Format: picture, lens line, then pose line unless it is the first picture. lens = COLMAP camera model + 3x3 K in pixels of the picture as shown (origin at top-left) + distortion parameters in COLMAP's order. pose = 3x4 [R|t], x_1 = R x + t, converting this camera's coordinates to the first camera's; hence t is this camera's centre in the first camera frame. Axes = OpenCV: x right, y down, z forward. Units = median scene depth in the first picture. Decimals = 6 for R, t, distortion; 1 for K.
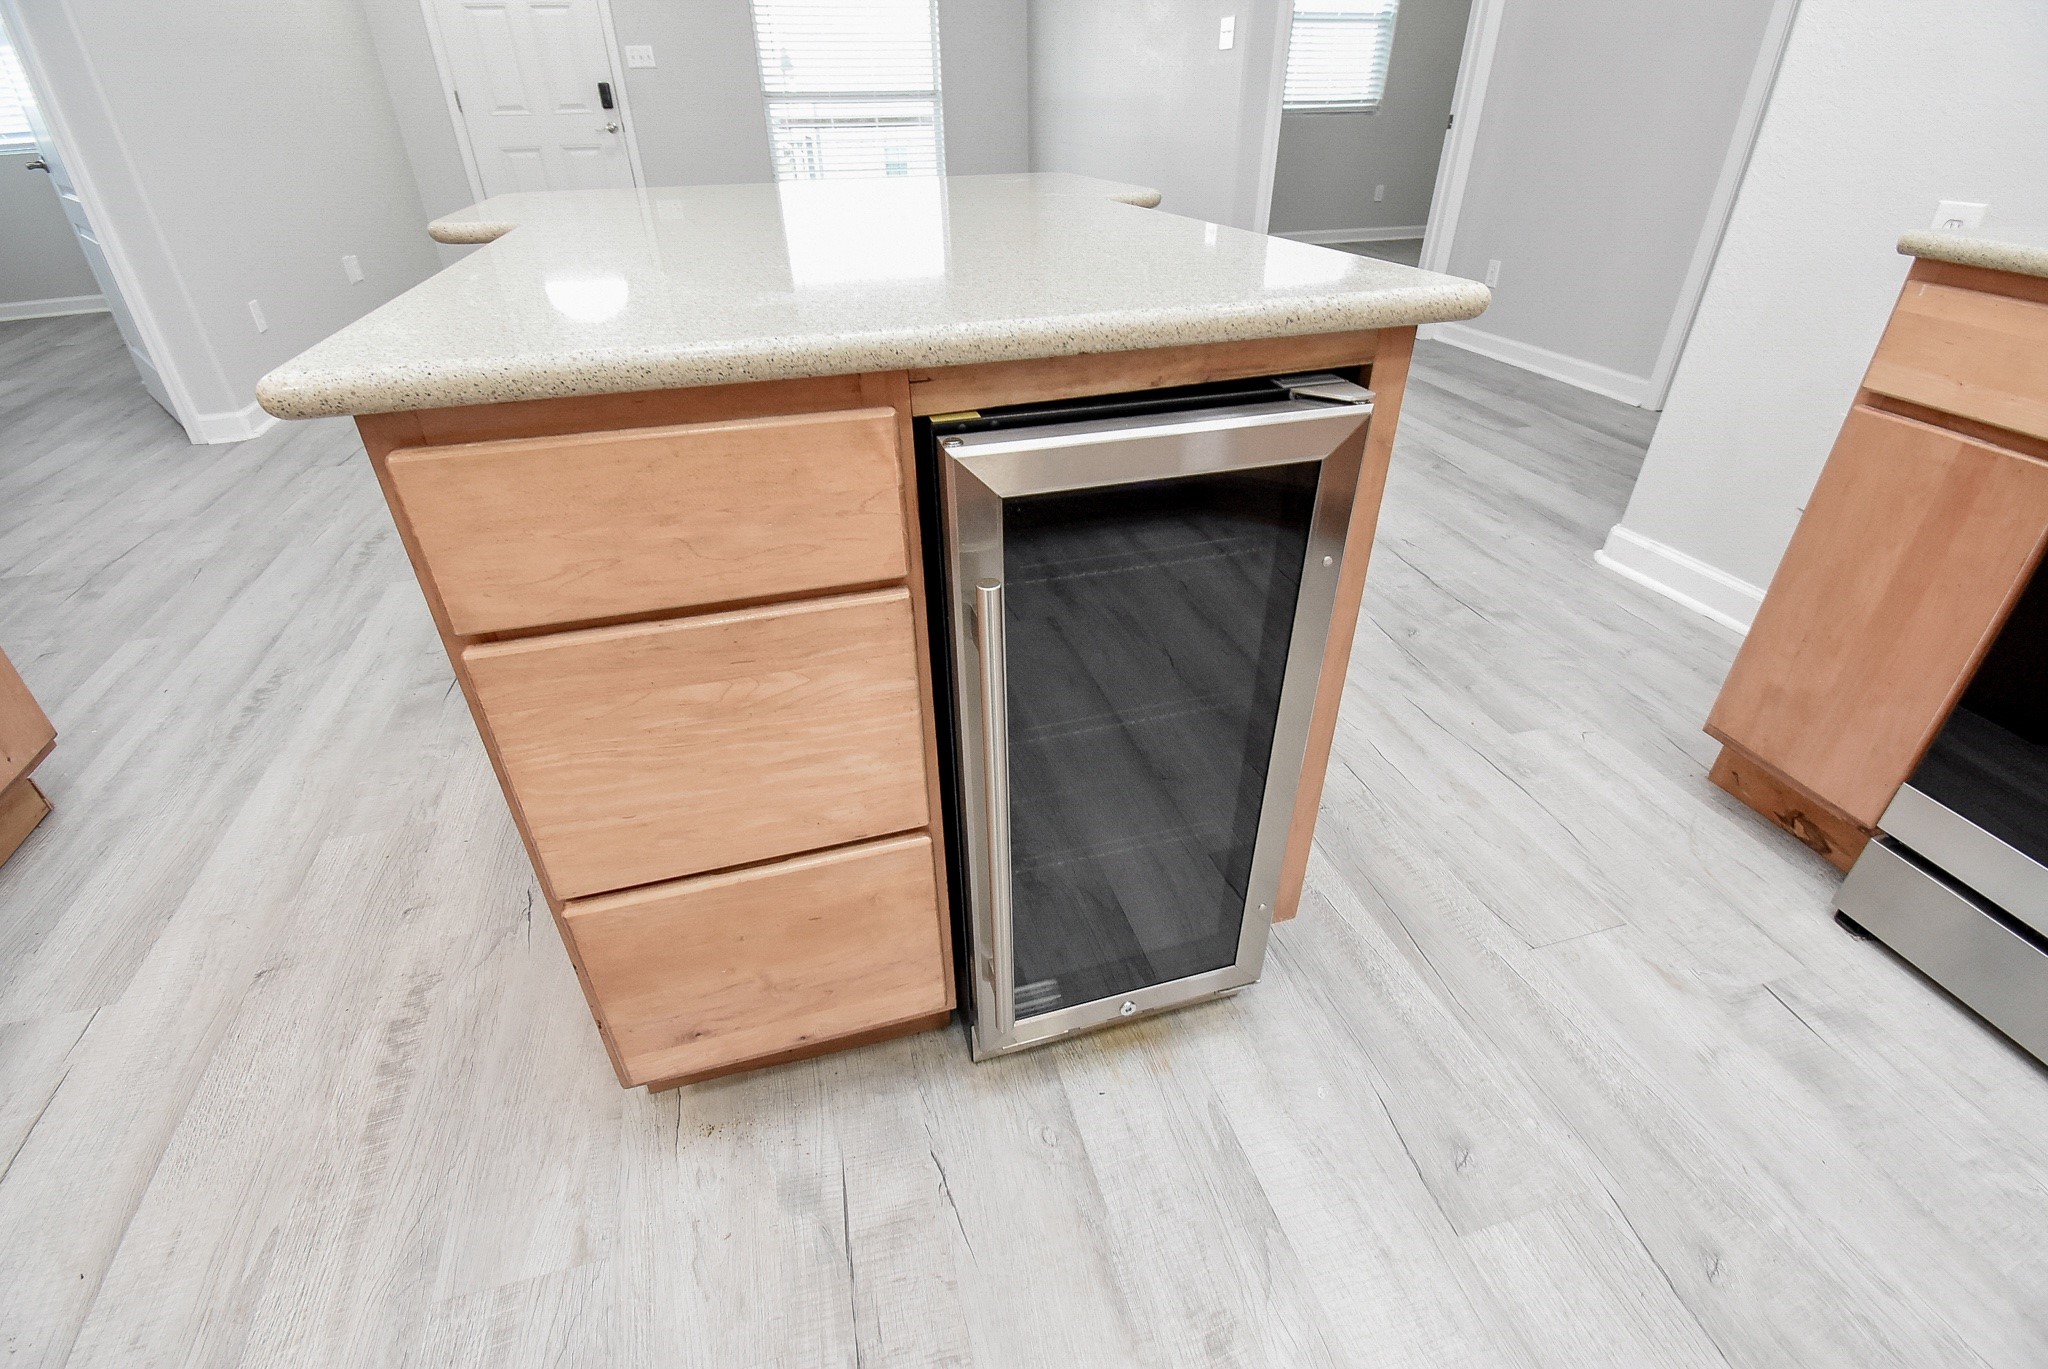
lens RADIAL K [[904.7, 0, 1021.1], [0, 904.7, 670.5], [0, 0, 1]] dist [0.005436, -0.014932]
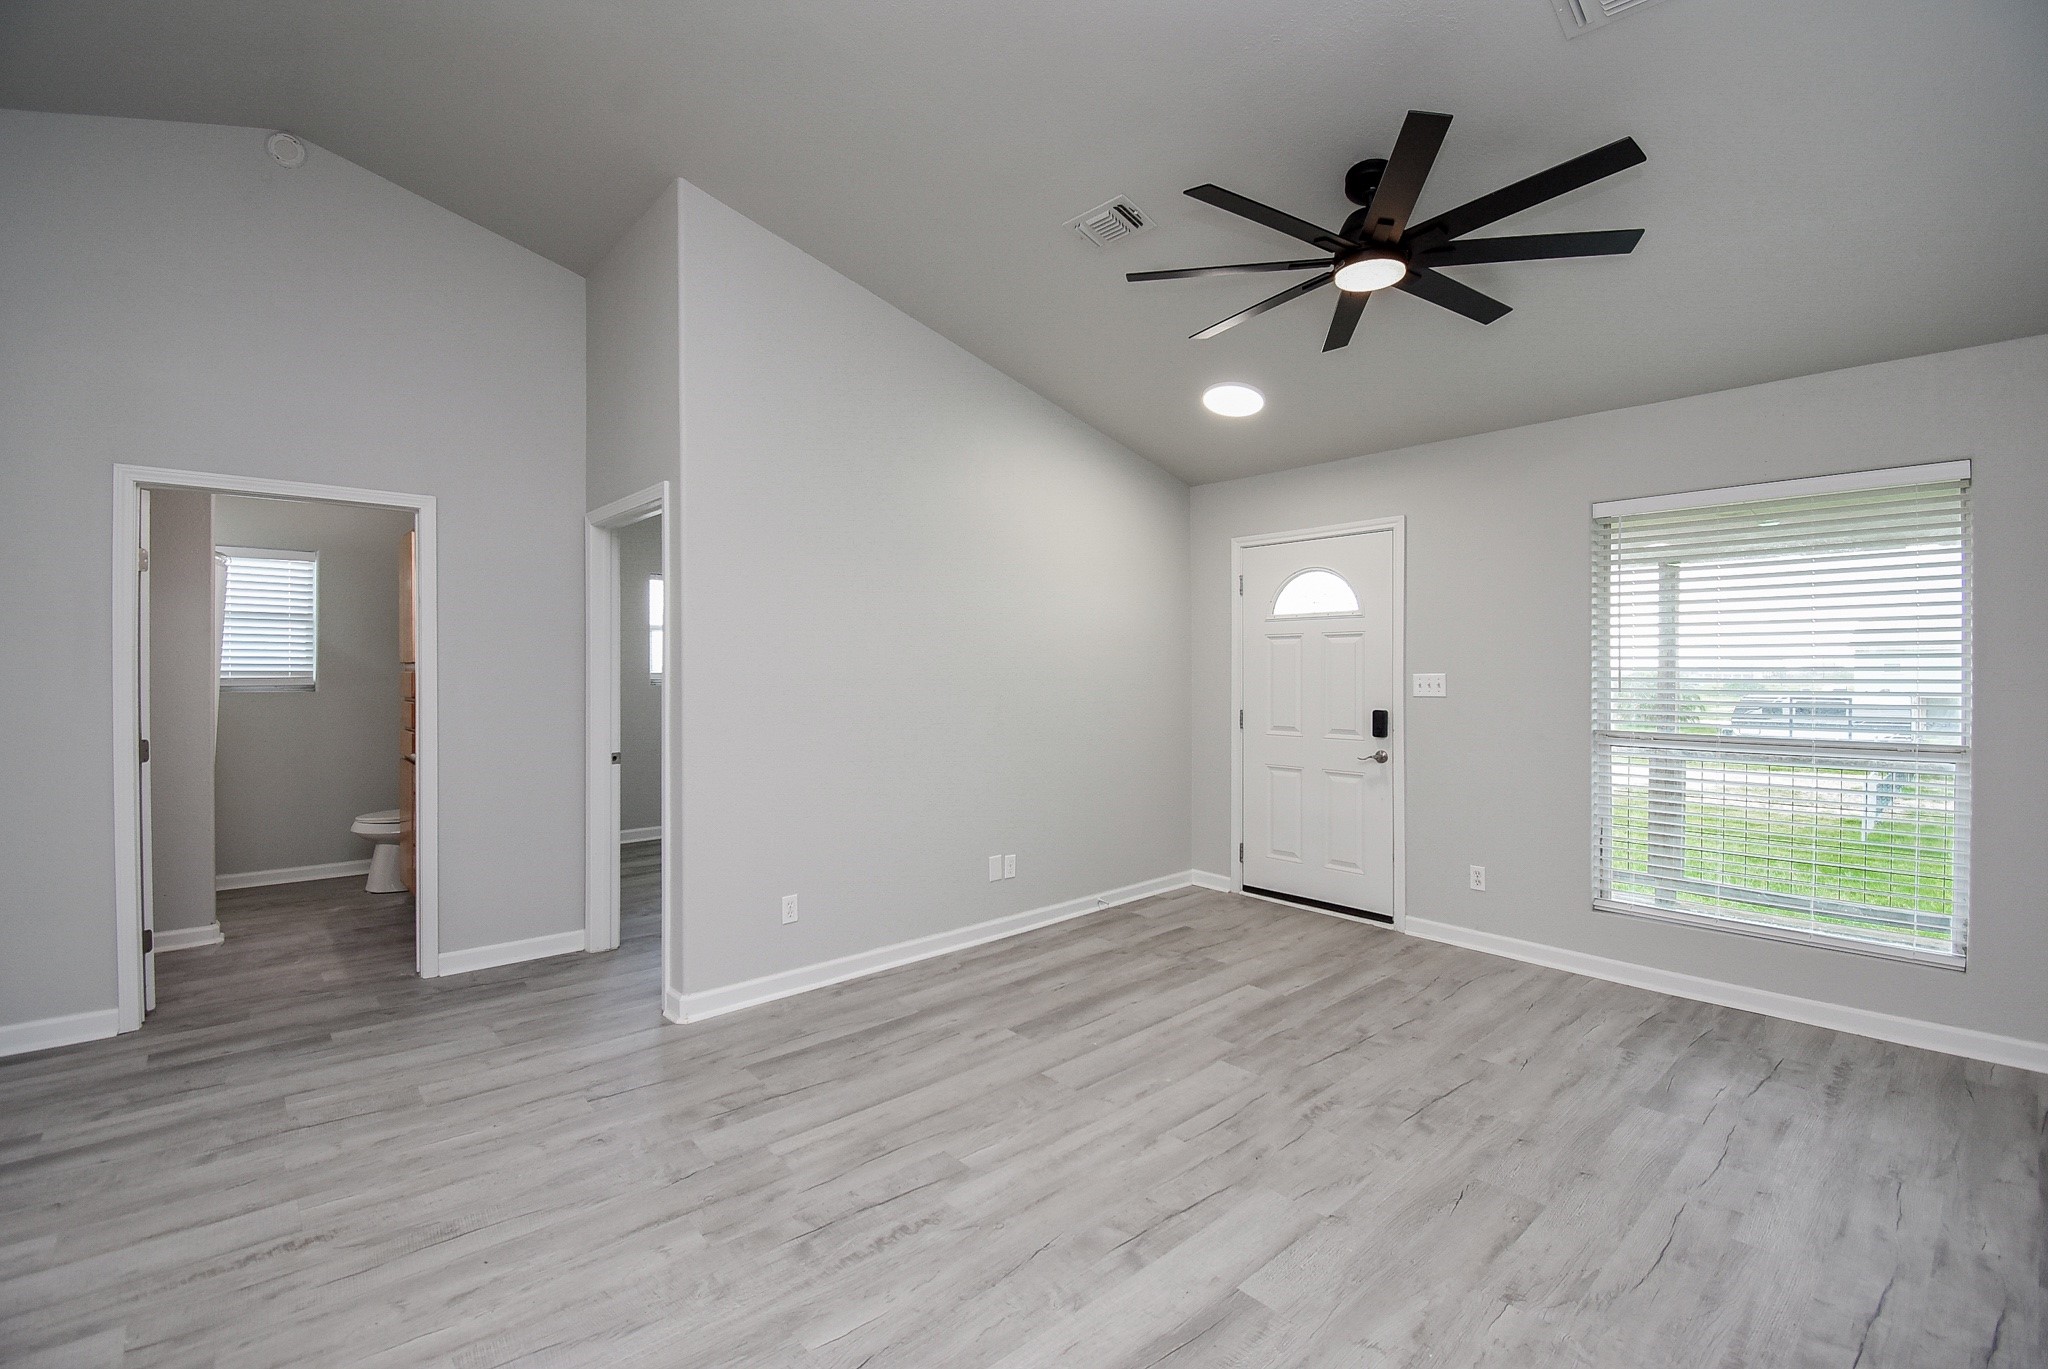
lens RADIAL K [[904.7, 0, 1028.5], [0, 904.7, 668.5], [0, 0, 1]] dist [0.005436, -0.014932]
pose [[0.439776, 0.009640, -0.898056, 0.532363], [-0.485985, 0.843450, -0.228932, -1.242797], [0.755259, 0.537121, 0.375614, 1.560290]]
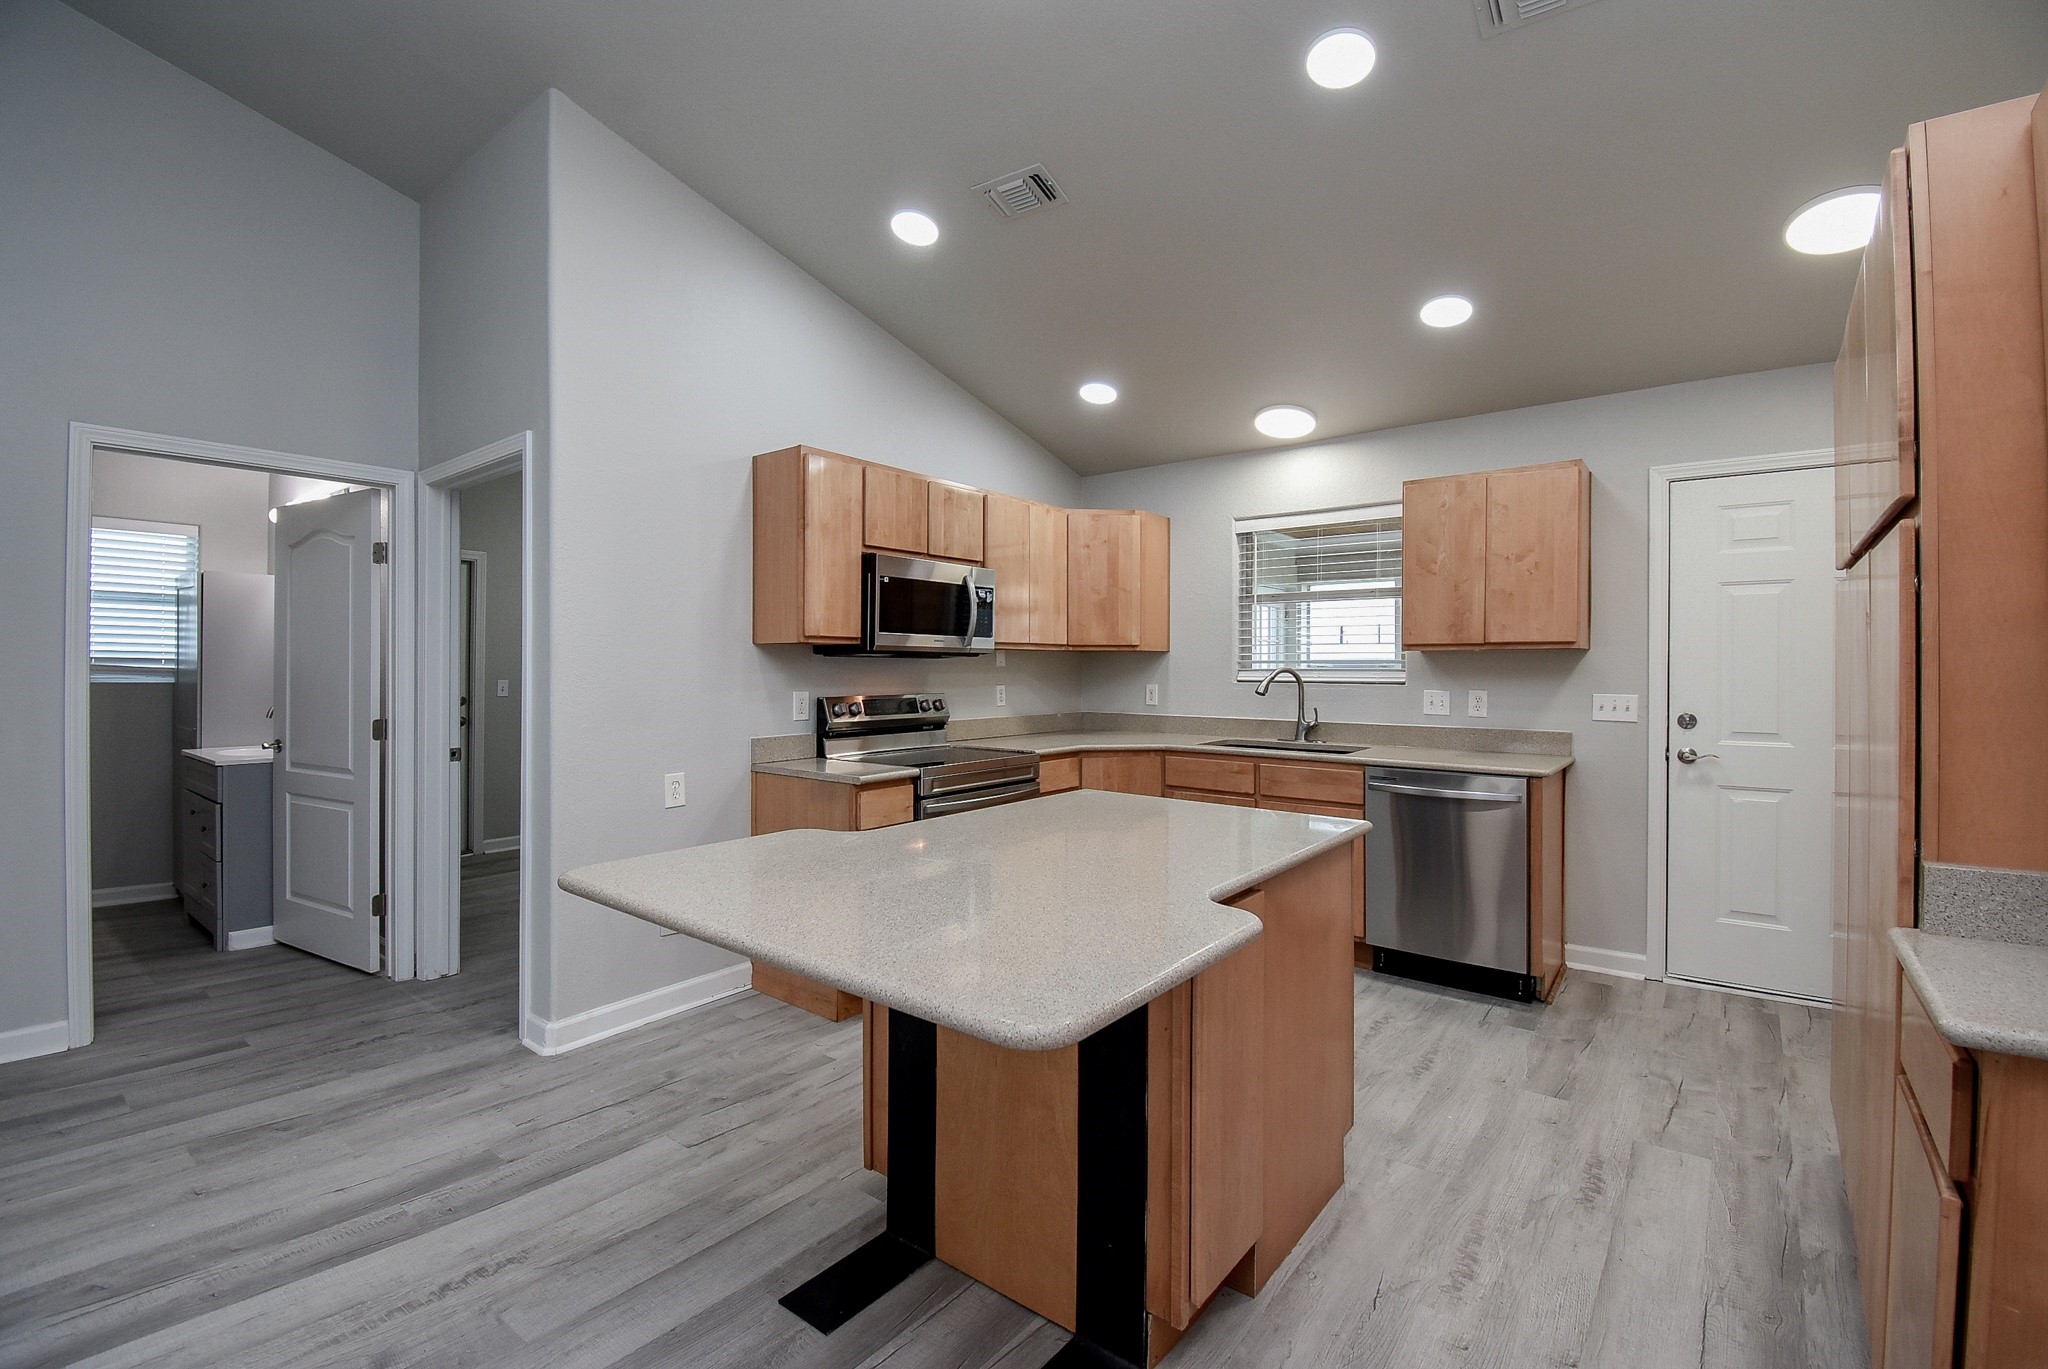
lens RADIAL K [[904.7, 0, 1024.4], [0, 904.7, 664.5], [0, 0, 1]] dist [0.005436, -0.014932]
pose [[-0.583475, 0.008798, 0.812084, -1.234708], [0.434591, 0.848107, 0.303061, -1.079777], [-0.686067, 0.529752, -0.498672, 1.413535]]
